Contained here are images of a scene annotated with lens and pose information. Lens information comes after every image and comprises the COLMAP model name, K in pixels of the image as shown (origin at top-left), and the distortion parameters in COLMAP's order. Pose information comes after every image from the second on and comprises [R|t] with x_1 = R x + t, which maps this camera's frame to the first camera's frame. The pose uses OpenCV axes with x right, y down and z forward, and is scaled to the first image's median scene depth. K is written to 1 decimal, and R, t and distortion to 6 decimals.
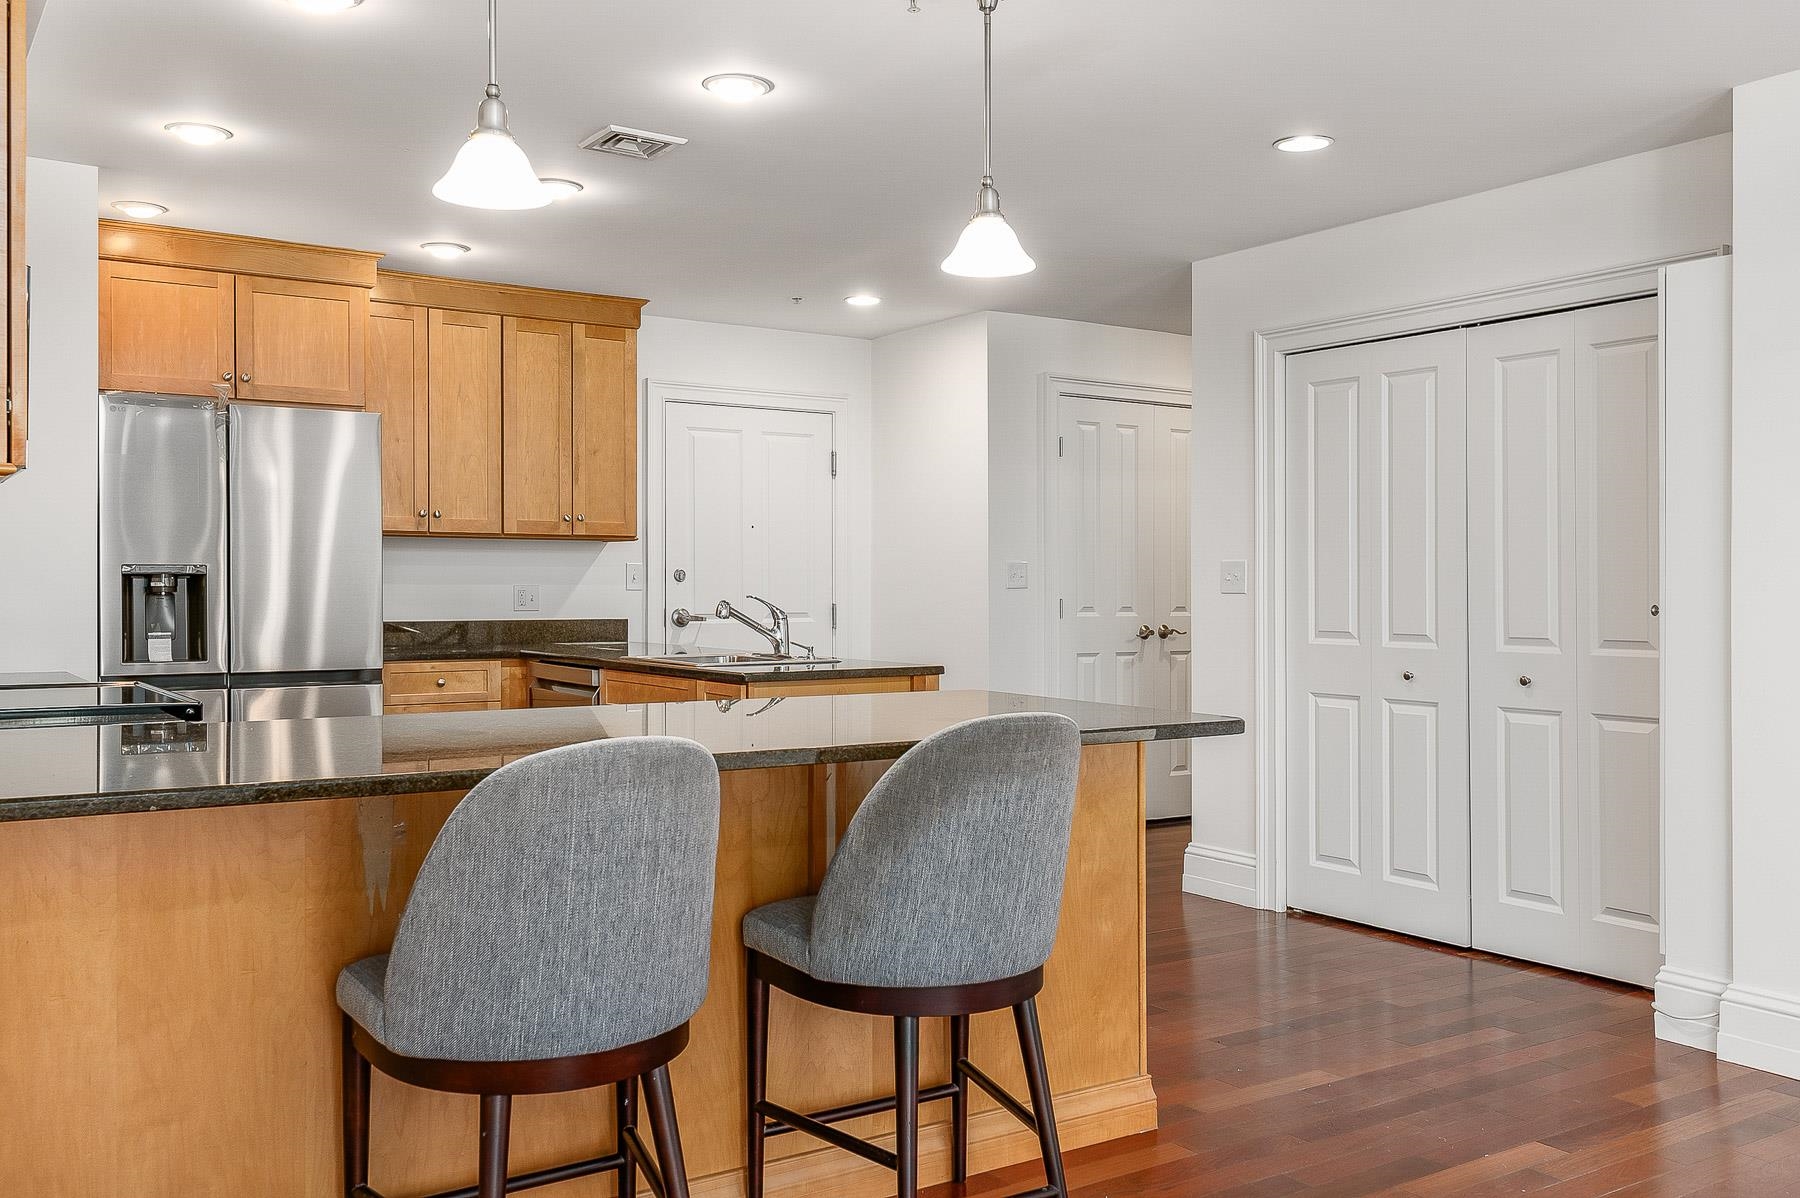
lens RADIAL K [[1541.2, 0, 900.0], [0, 1541.2, 599.0], [0, 0, 1]] dist [0.001848, -0.004356]
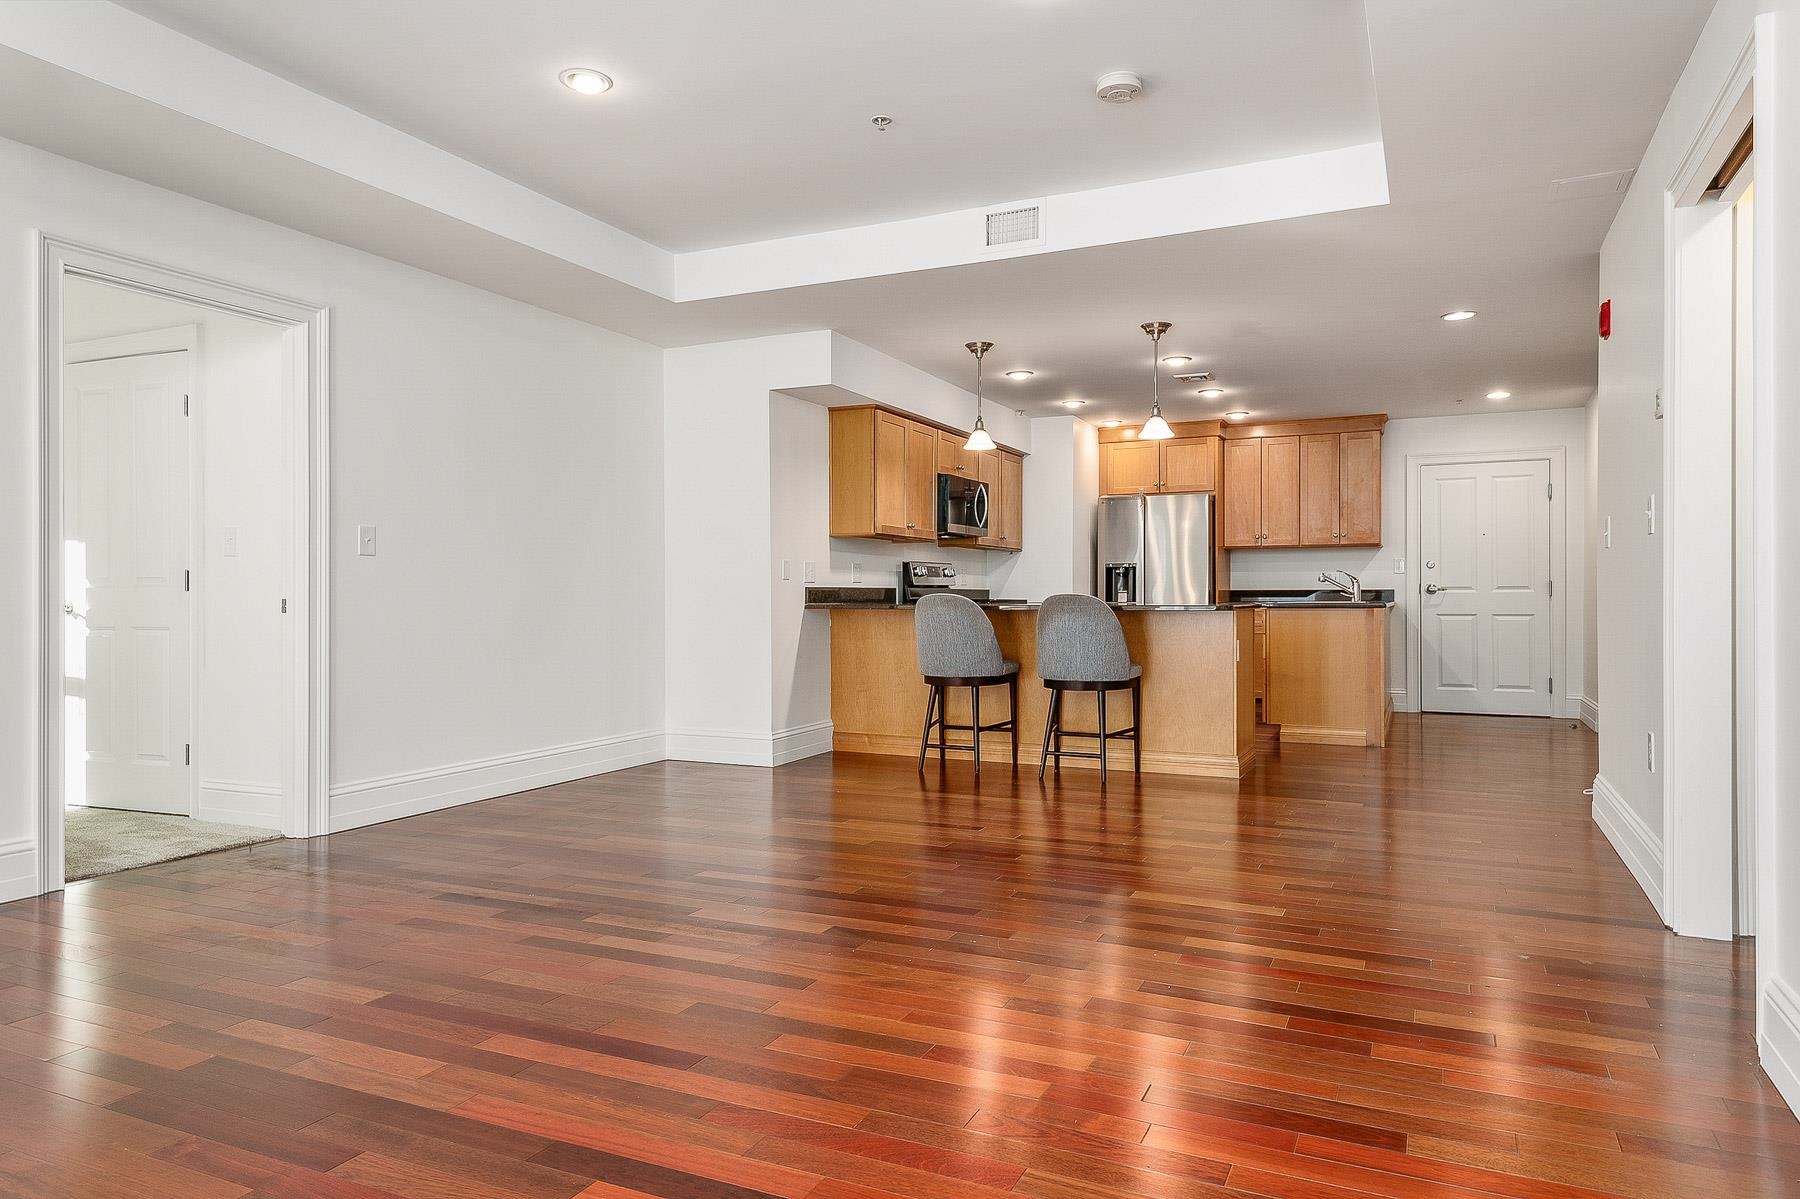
lens RADIAL K [[1127.0, 0, 900.0], [0, 1127.0, 599.5], [0, 0, 1]] dist [0.000006, -0.002786]
pose [[0.505519, -0.002554, -0.862812, 0.843511], [-0.005202, 0.999968, -0.006008, 0.044964], [0.862800, 0.007526, 0.505490, -0.205611]]
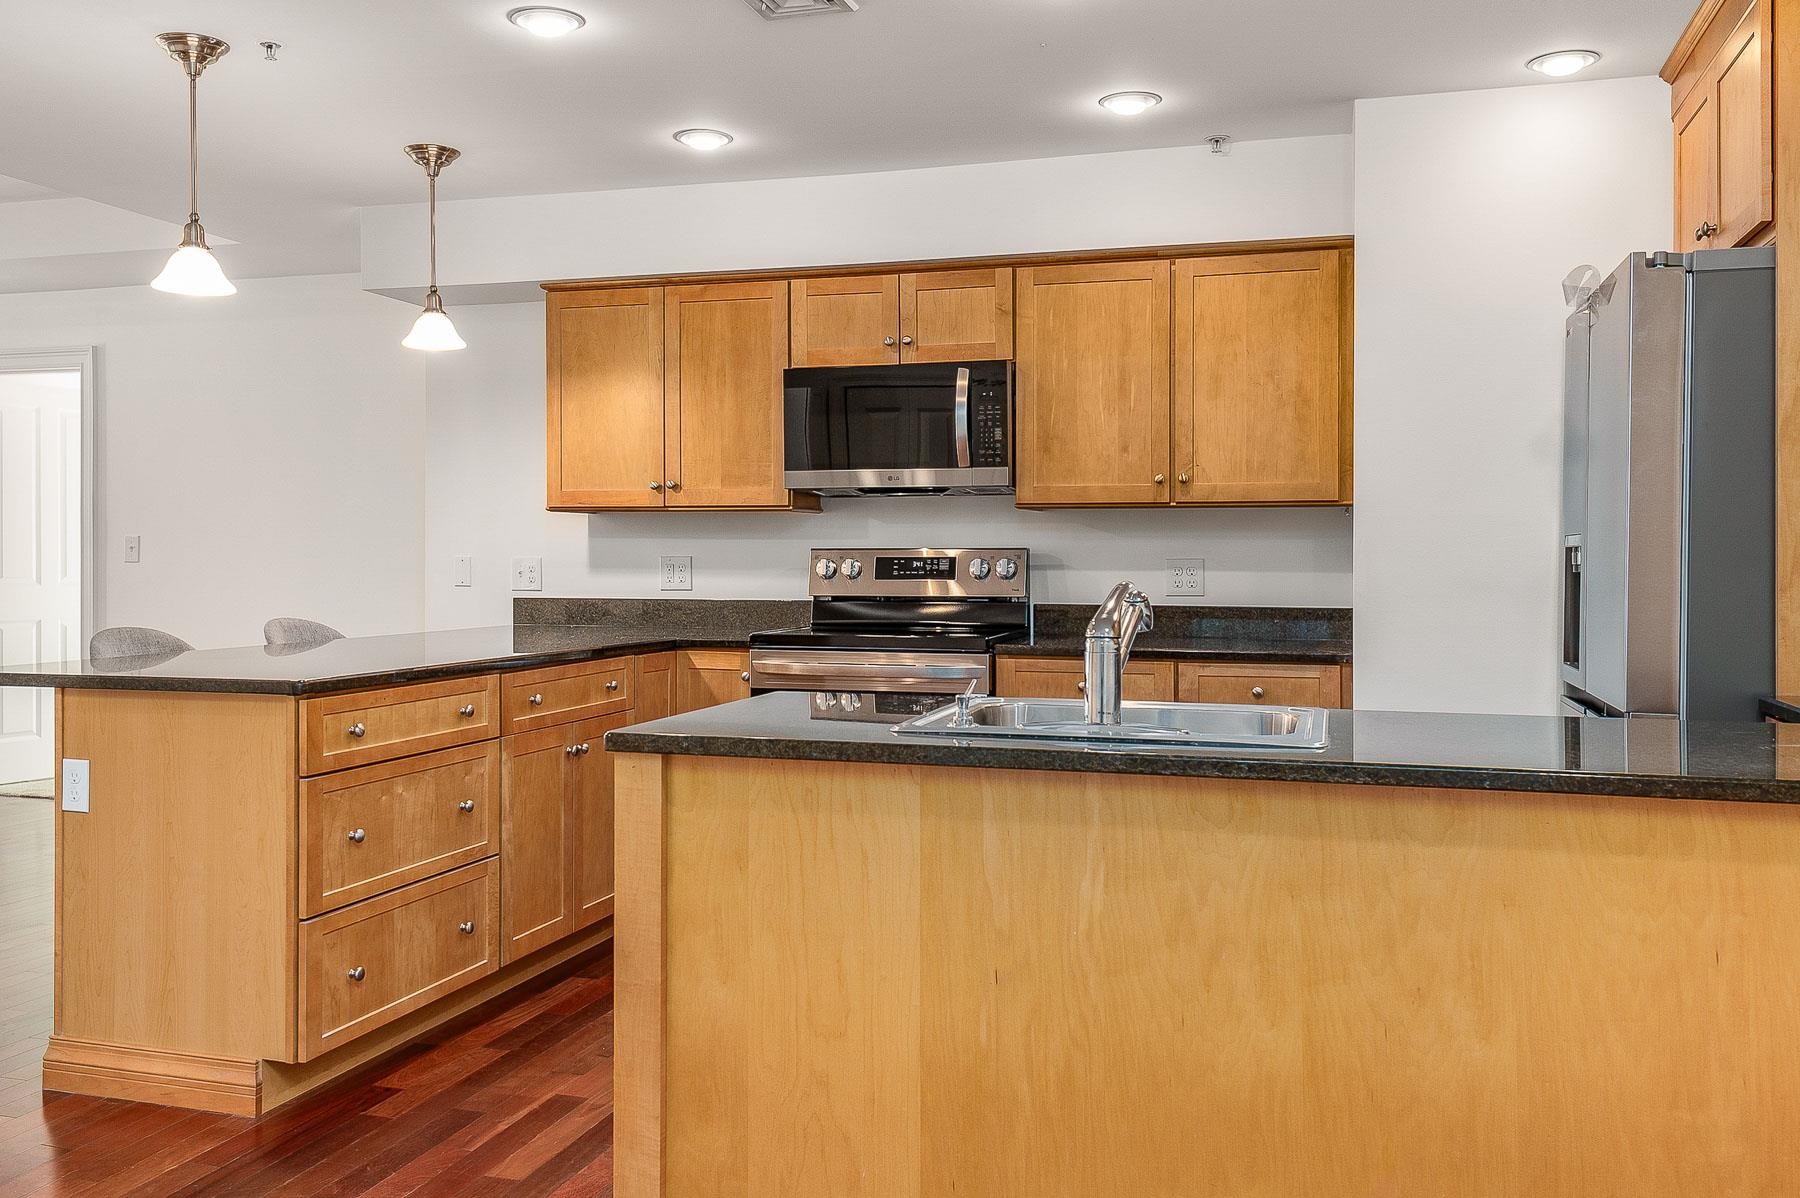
lens RADIAL K [[1503.1, 0, 905.6], [0, 1503.1, 553.1], [0, 0, 1]] dist [0.032775, -0.007253]
pose [[-0.784459, -0.007854, -0.620131, 0.194131], [-0.011088, 0.999938, 0.001362, -0.009601], [0.620081, 0.007944, -0.784497, 1.274819]]
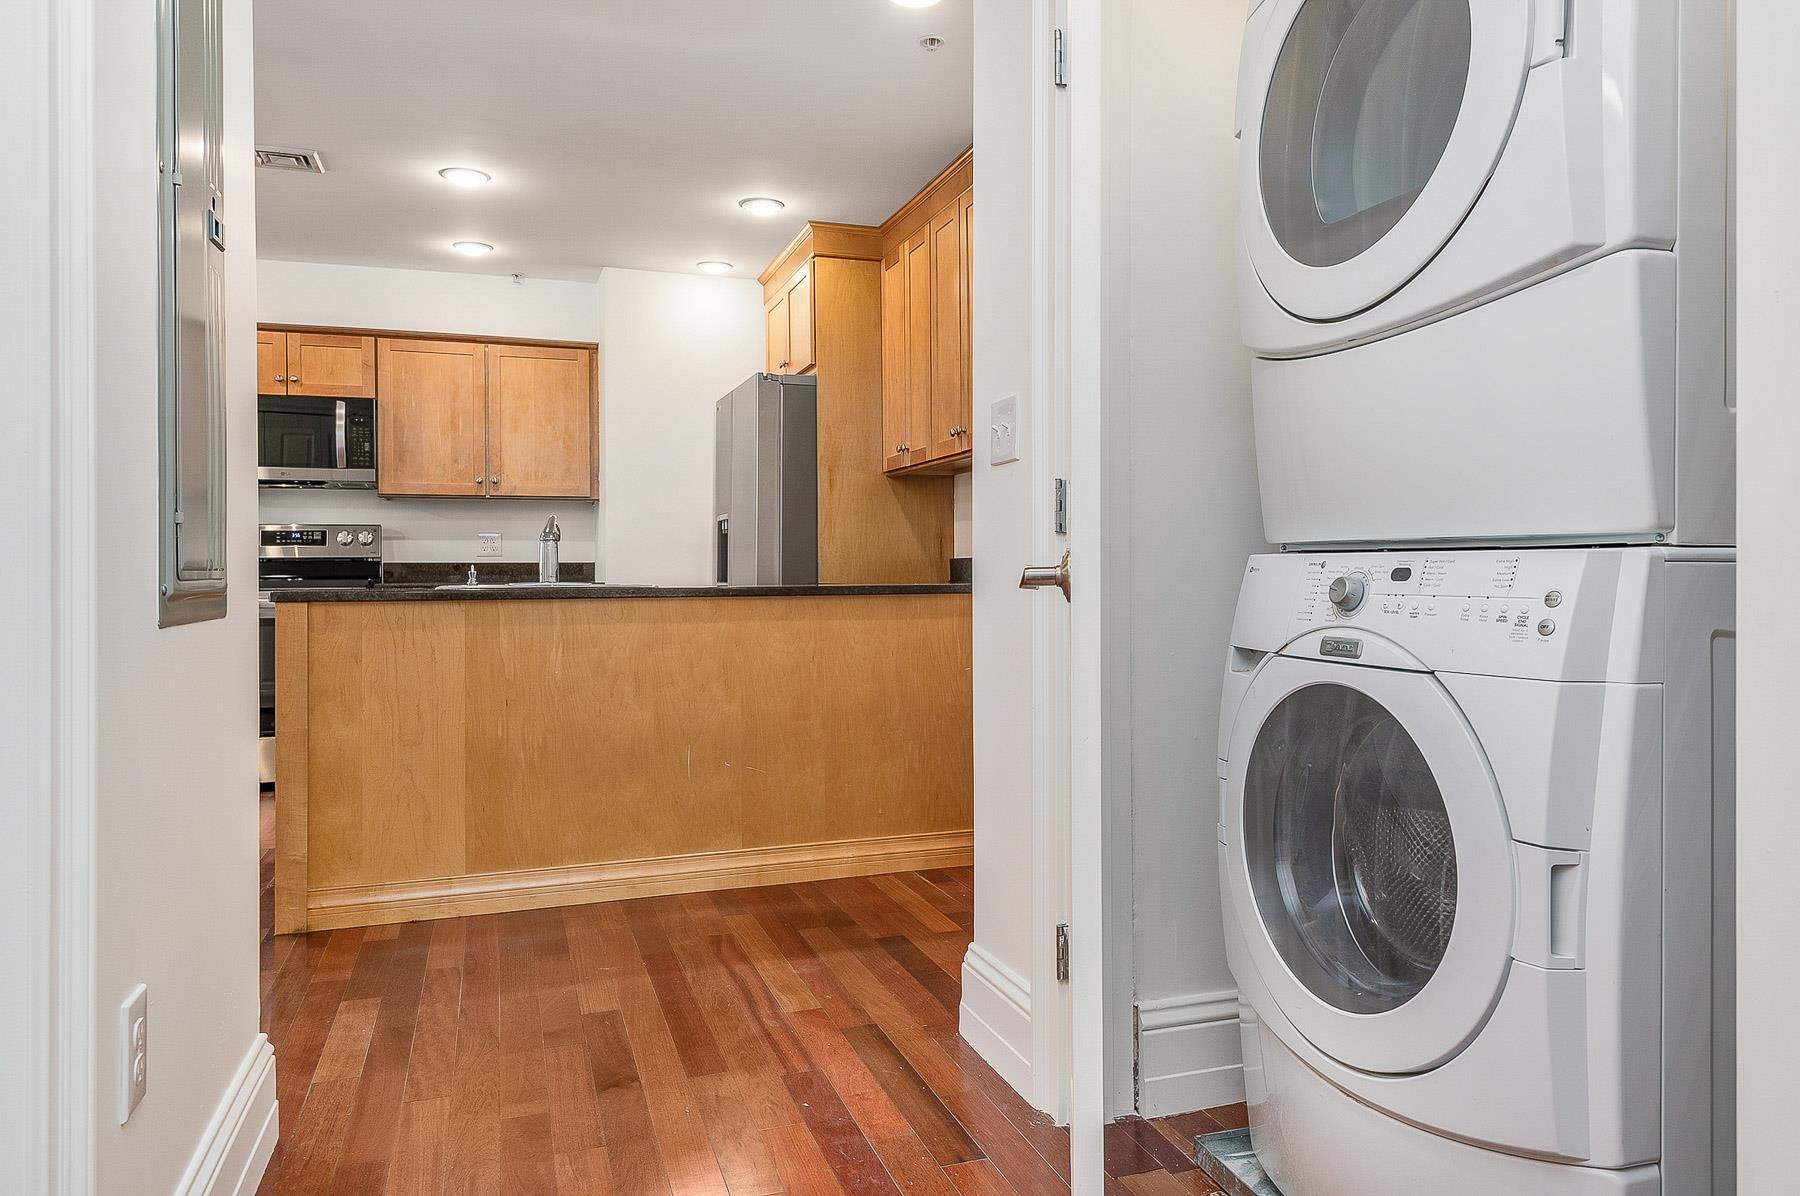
lens RADIAL K [[1173.4, 0, 902.6], [0, 1173.4, 574.1], [0, 0, 1]] dist [0.002797, -0.000014]
pose [[-0.270036, -0.002928, -0.962846, 0.468799], [-0.003599, 0.999991, -0.002031, 0.032755], [0.962844, 0.002917, -0.270044, 1.350283]]
